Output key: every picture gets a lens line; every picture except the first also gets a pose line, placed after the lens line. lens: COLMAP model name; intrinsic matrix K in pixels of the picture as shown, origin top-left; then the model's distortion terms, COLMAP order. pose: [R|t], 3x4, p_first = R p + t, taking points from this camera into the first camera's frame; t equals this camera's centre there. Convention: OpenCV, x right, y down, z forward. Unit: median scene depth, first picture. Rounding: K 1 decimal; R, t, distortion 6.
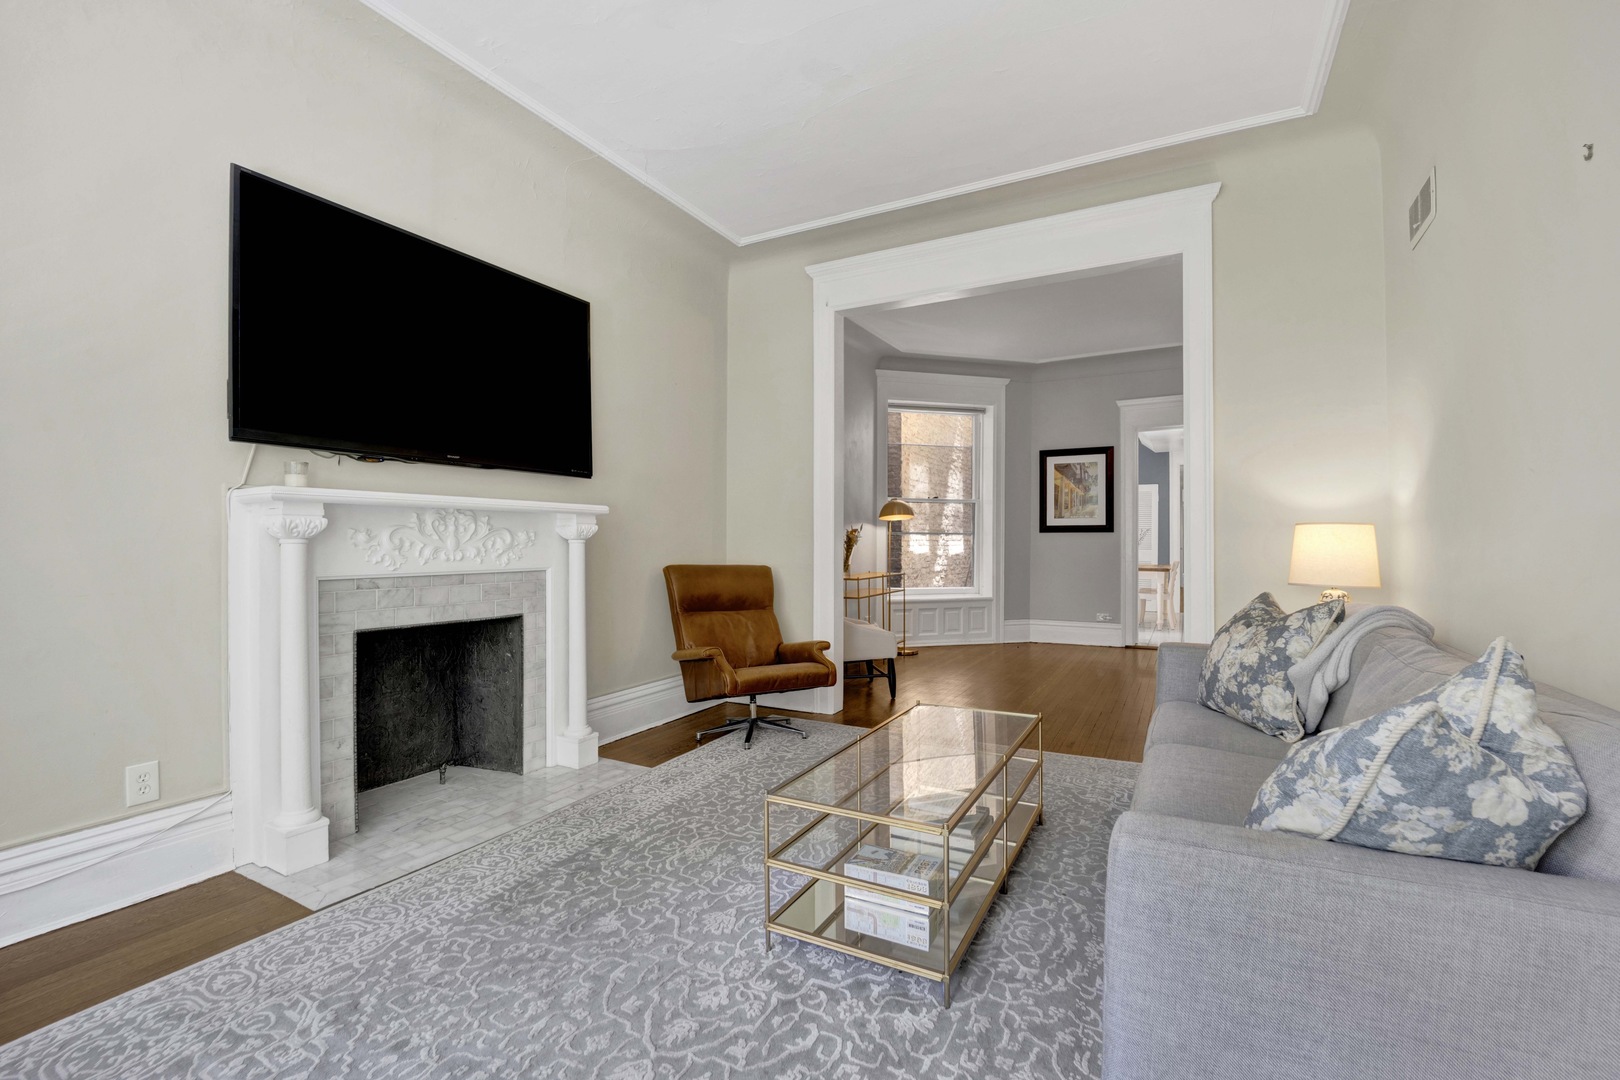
lens RADIAL K [[702.2, 0, 792.0], [0, 702.2, 537.4], [0, 0, 1]] dist [-0.021906, -0.000563]
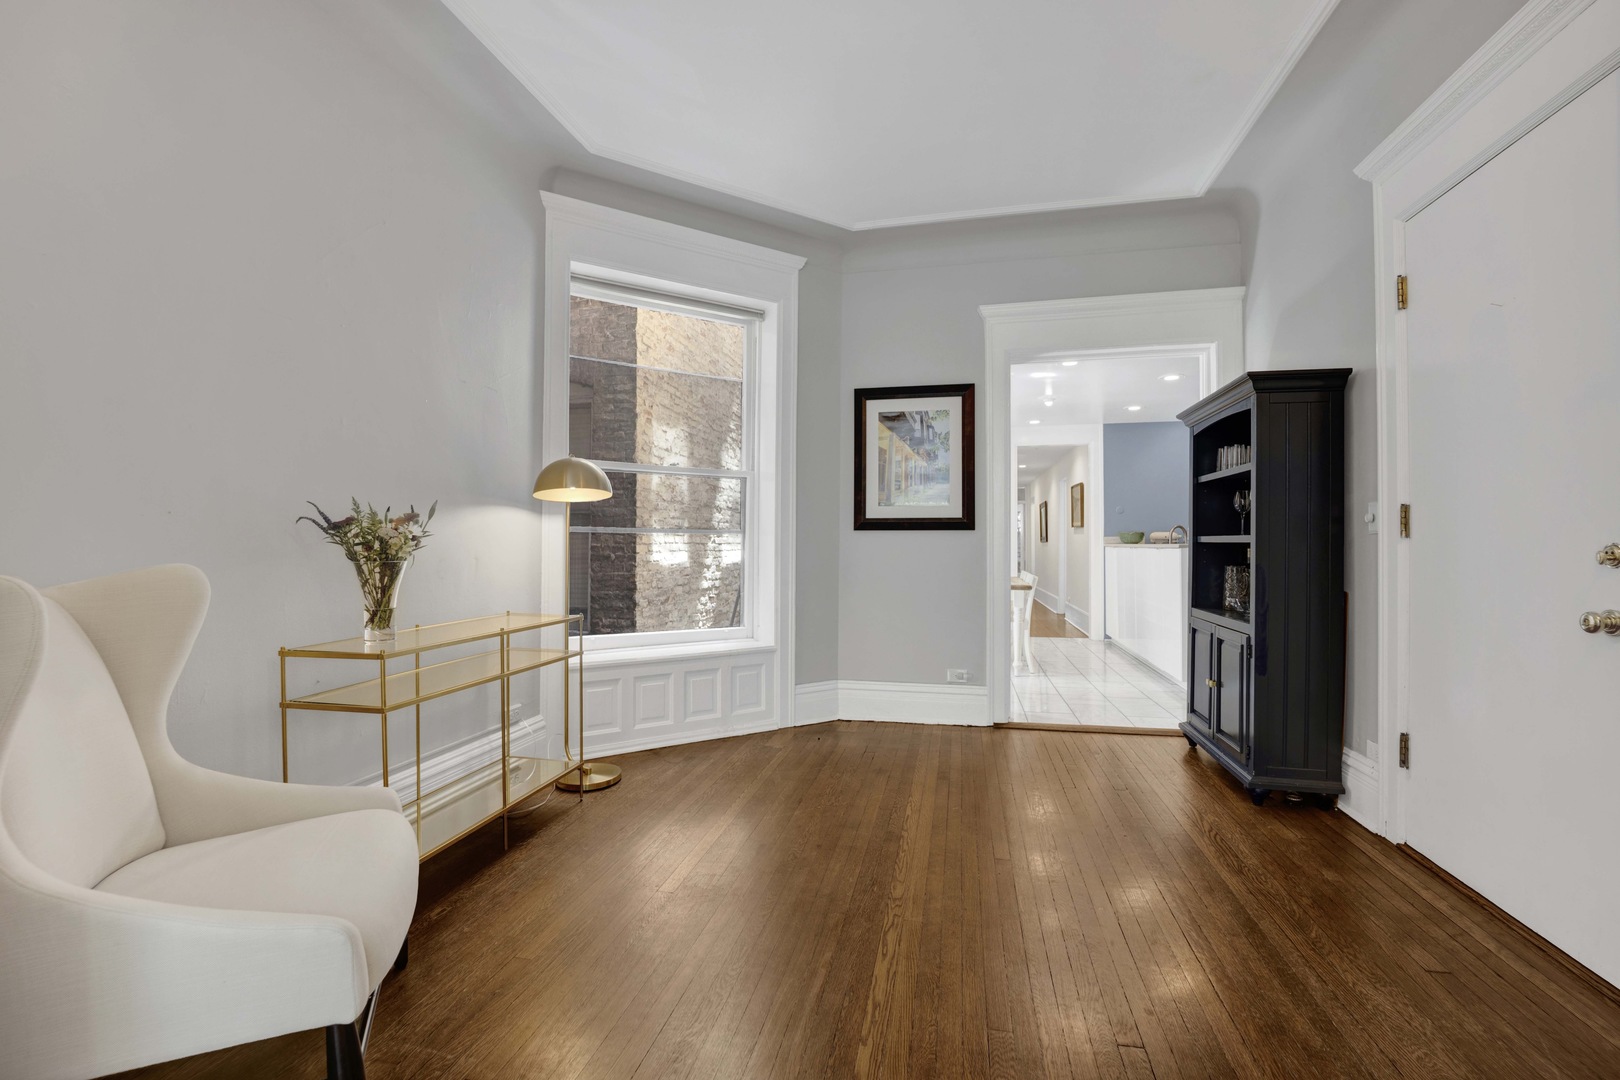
lens RADIAL K [[702.2, 0, 802.5], [0, 702.2, 540.7], [0, 0, 1]] dist [-0.021906, -0.000563]
pose [[0.957638, 0.001841, 0.287969, 0.154637], [-0.002194, 0.999997, 0.000904, 0.001201], [-0.287966, -0.001497, 0.957639, 0.484988]]
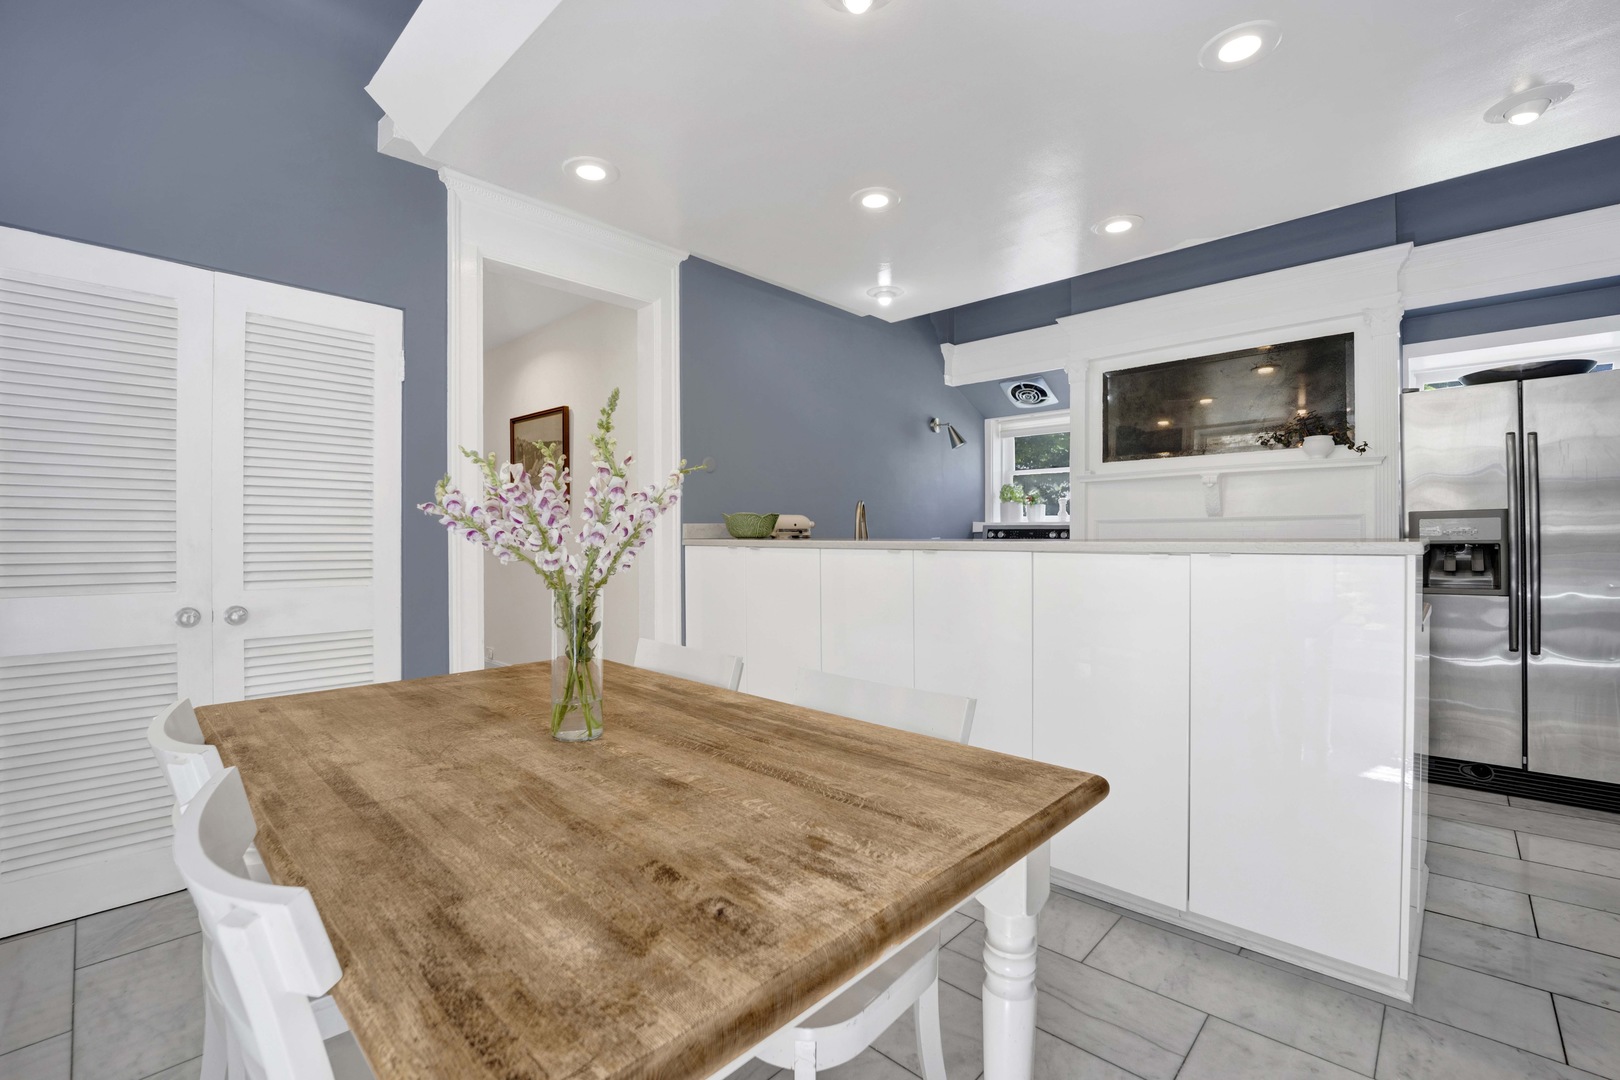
lens RADIAL K [[702.2, 0, 798.4], [0, 702.2, 541.5], [0, 0, 1]] dist [-0.021906, -0.000563]
pose [[0.245246, -0.004365, 0.969451, 0.266664], [-0.007958, 0.999947, 0.006515, 0.002006], [-0.969428, -0.009313, 0.245198, 0.736338]]
